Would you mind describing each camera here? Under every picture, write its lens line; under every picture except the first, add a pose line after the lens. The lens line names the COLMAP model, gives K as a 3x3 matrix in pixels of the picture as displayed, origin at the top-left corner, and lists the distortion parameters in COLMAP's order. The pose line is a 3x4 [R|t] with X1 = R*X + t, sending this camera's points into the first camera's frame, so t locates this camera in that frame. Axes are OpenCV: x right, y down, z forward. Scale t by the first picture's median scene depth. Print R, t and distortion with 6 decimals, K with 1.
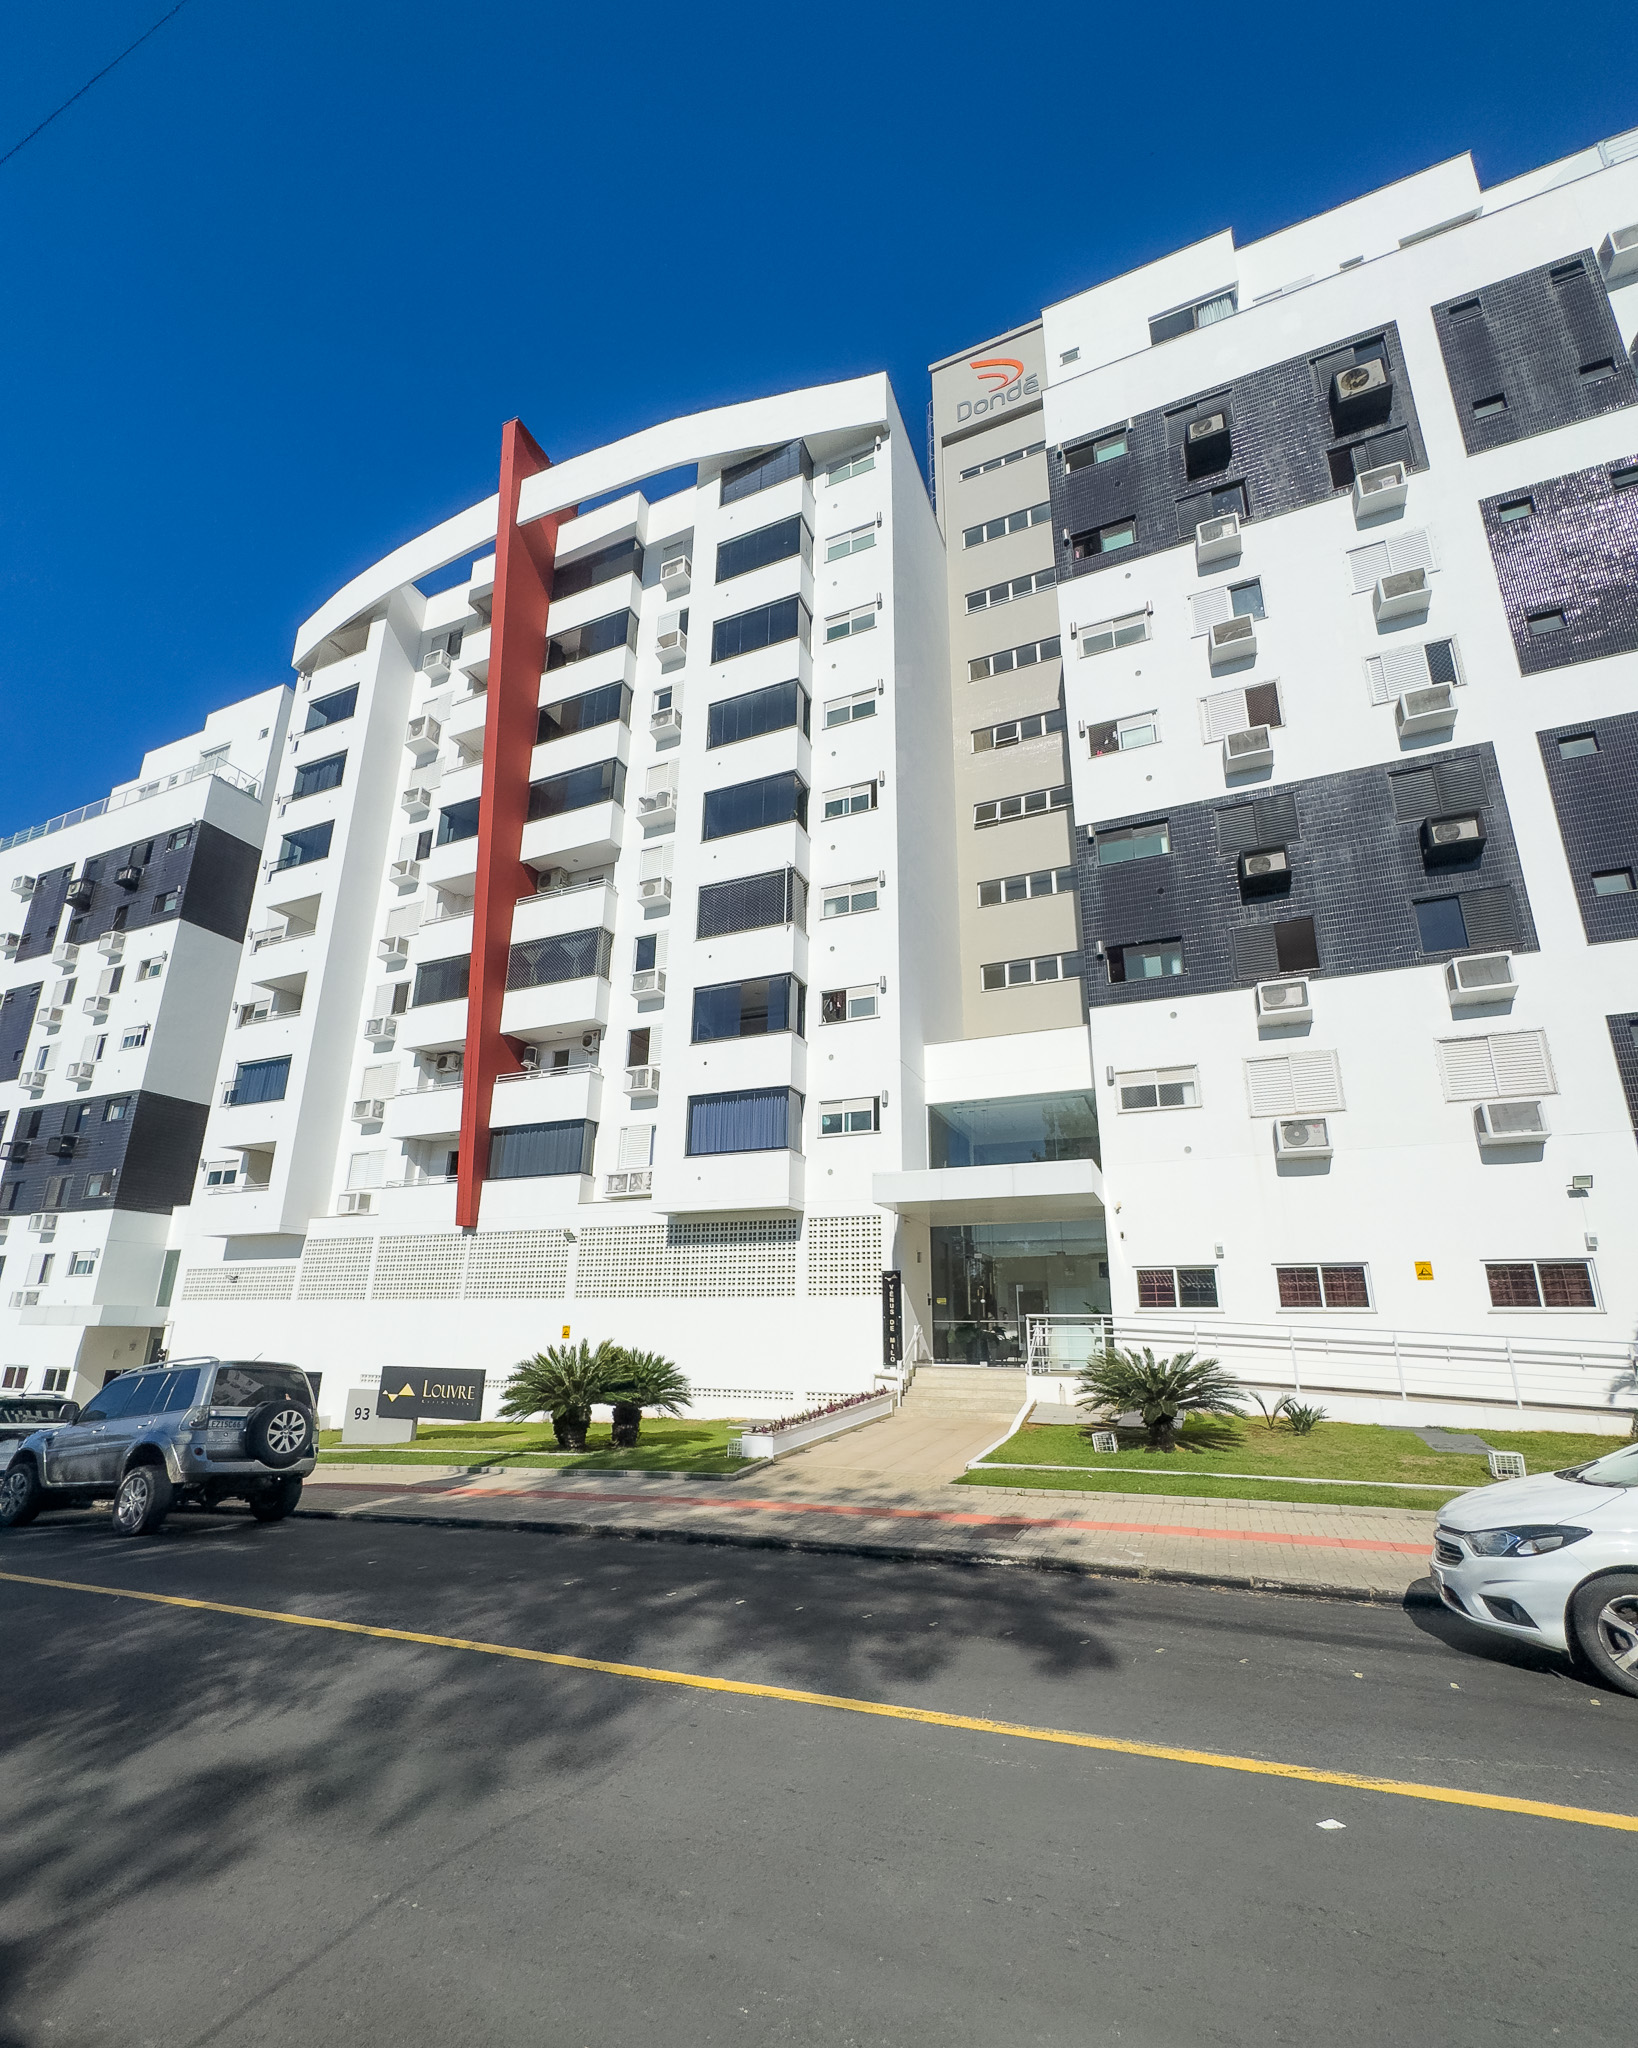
lens RADIAL K [[870.8, 0, 823.2], [0, 870.8, 1095.6], [0, 0, 1]] dist [-0.002760, 0.000513]
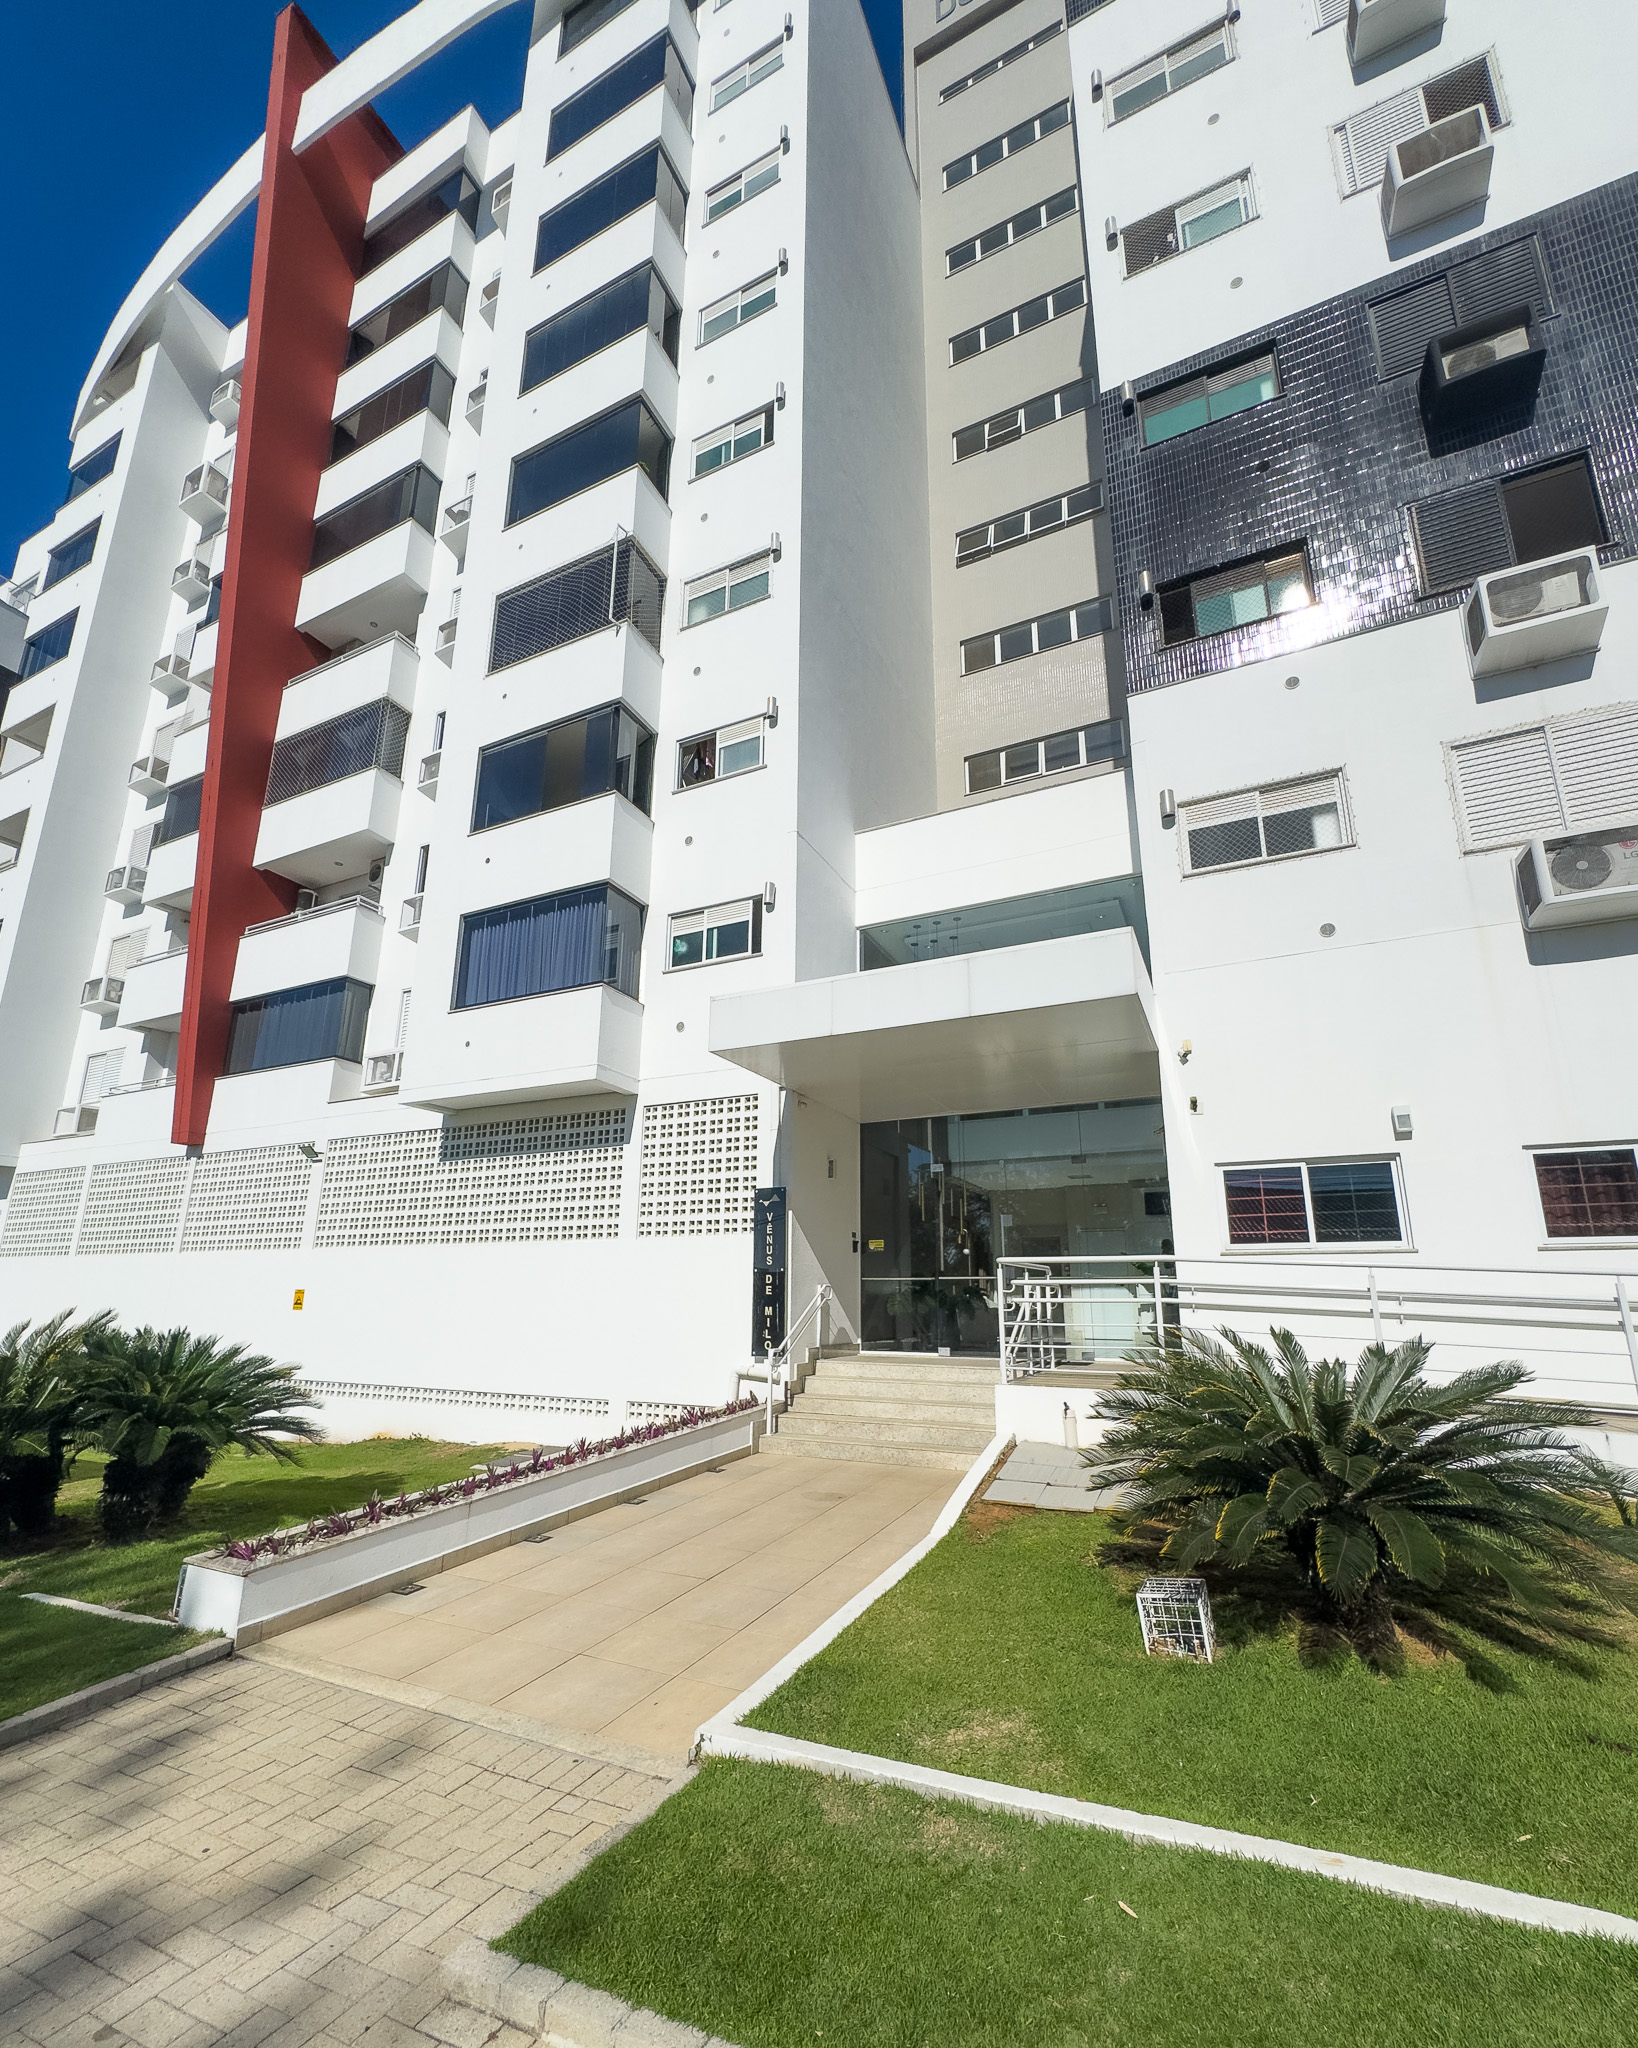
lens RADIAL K [[870.8, 0, 823.8], [0, 870.8, 1096.2], [0, 0, 1]] dist [-0.002760, 0.000513]
pose [[0.998986, -0.014026, -0.042786, 0.131441], [0.015398, 0.999372, 0.031906, 0.119355], [0.042311, -0.032533, 0.998575, 0.424505]]
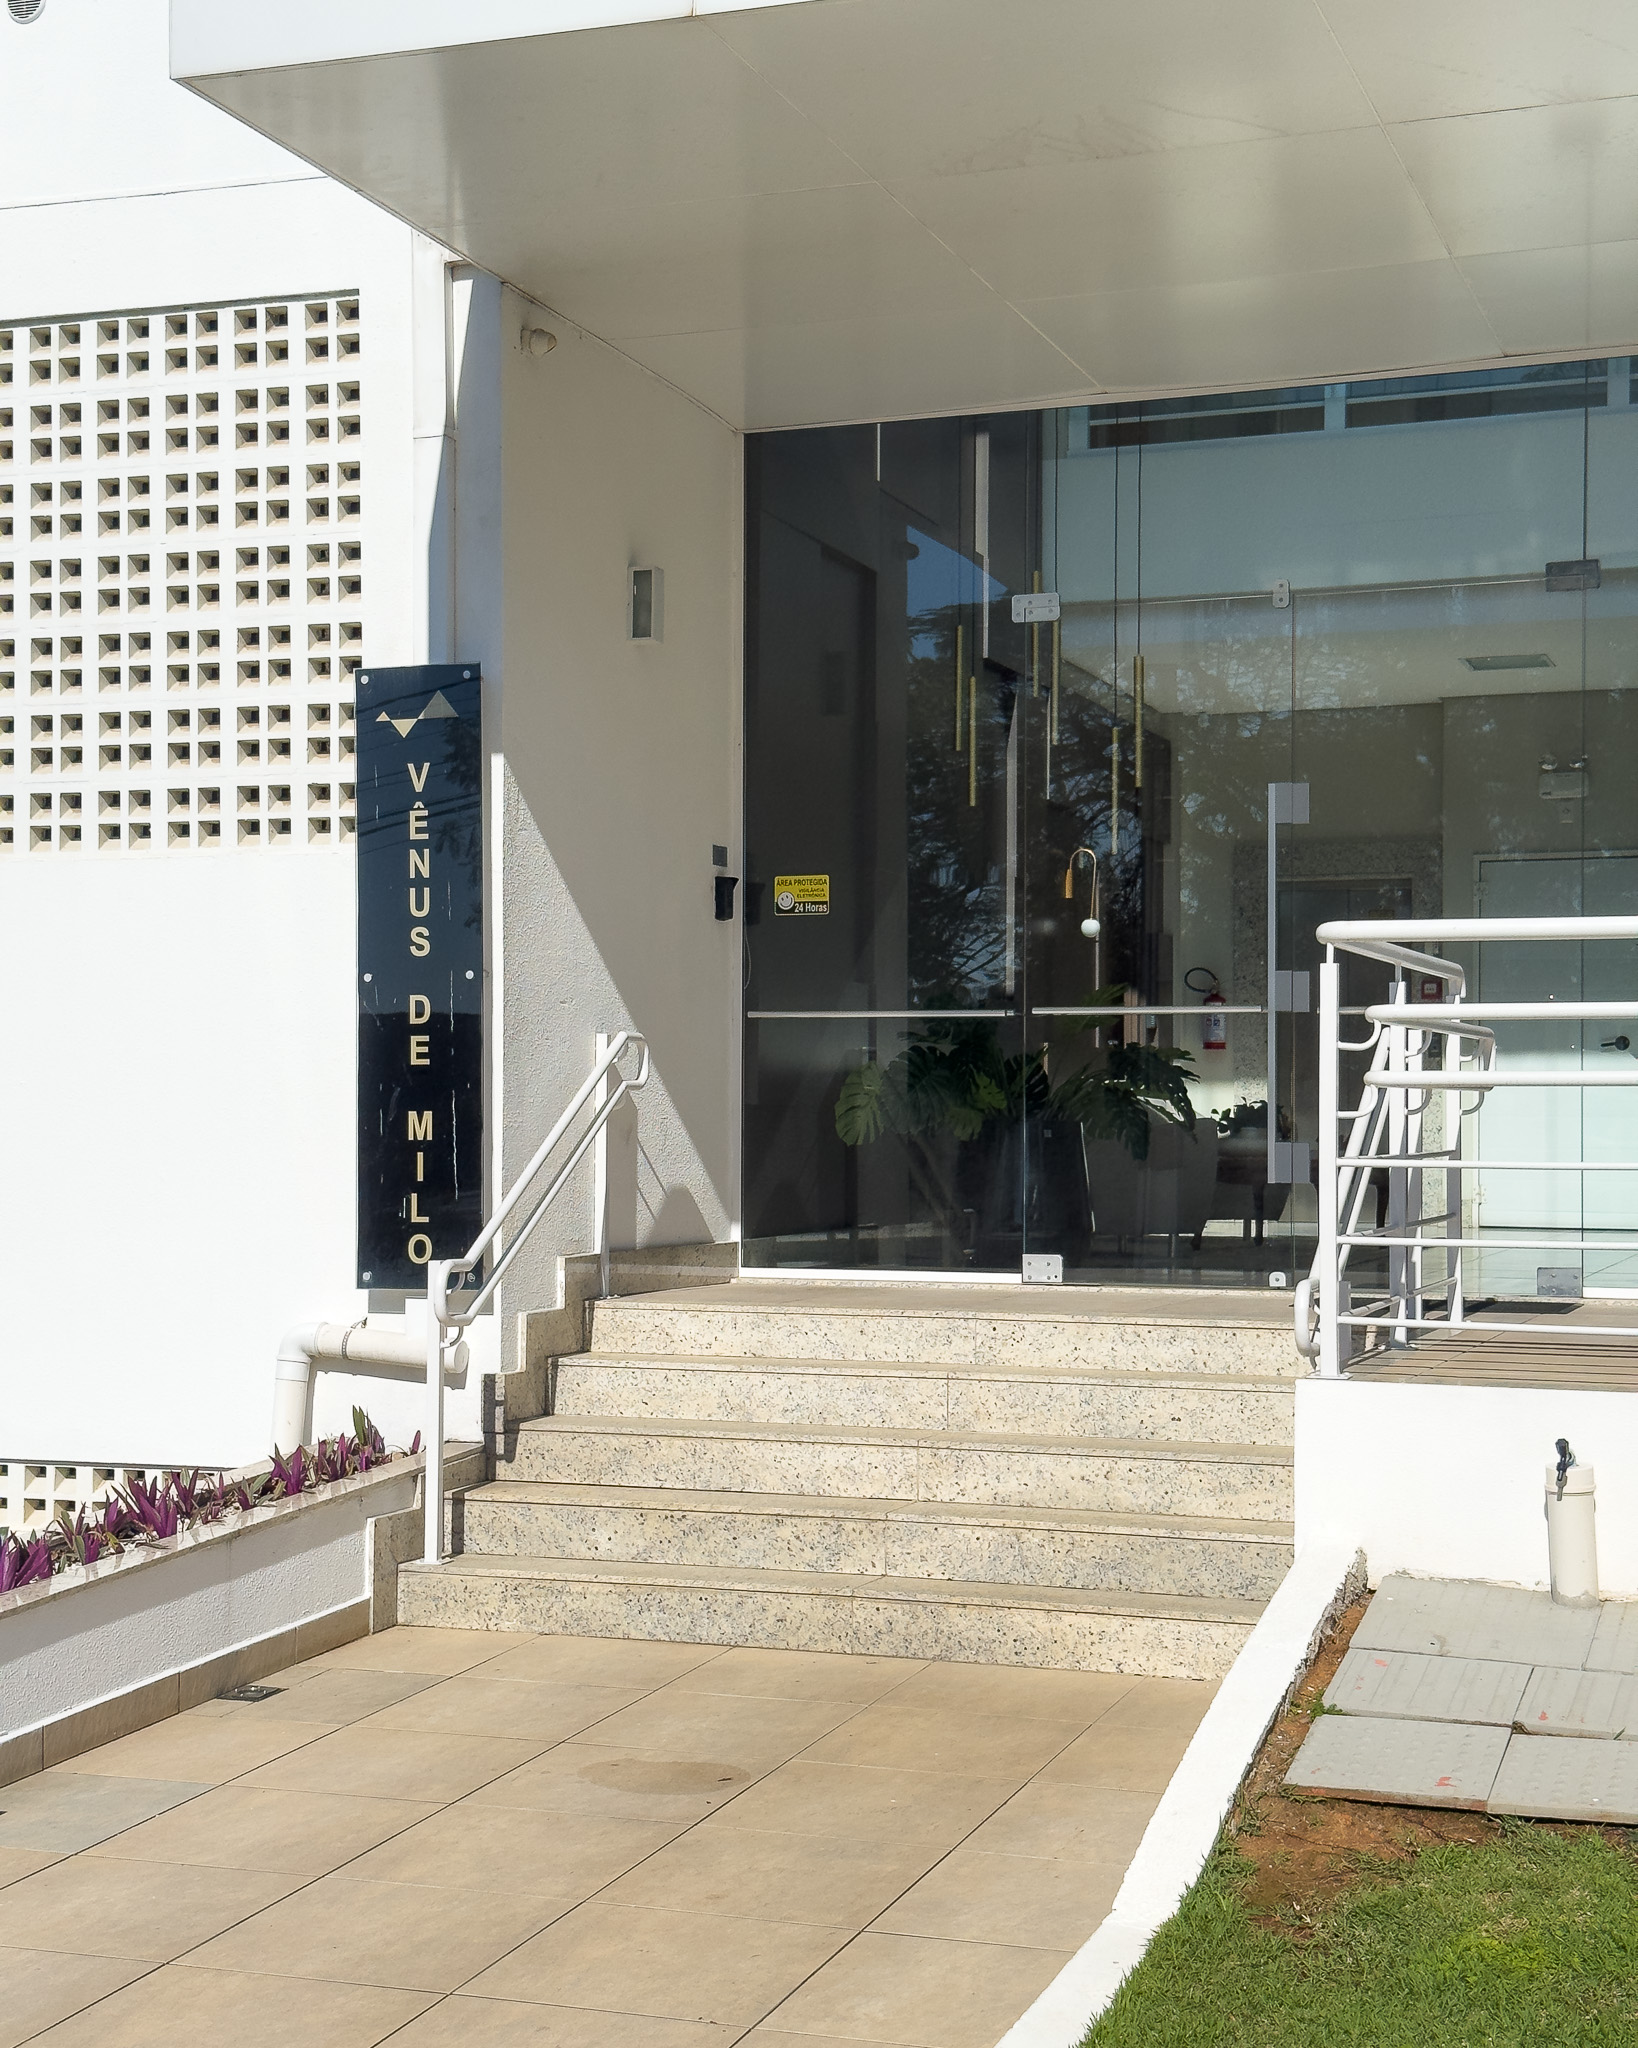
lens RADIAL K [[3017.7, 0, 796.7], [0, 3017.7, 1082.0], [0, 0, 1]] dist [0.139514, 0.000000]
pose [[0.998642, -0.005143, 0.051844, 0.109773], [-0.008005, 0.968152, 0.250237, 0.134736], [-0.051480, -0.250312, 0.966796, 0.467028]]
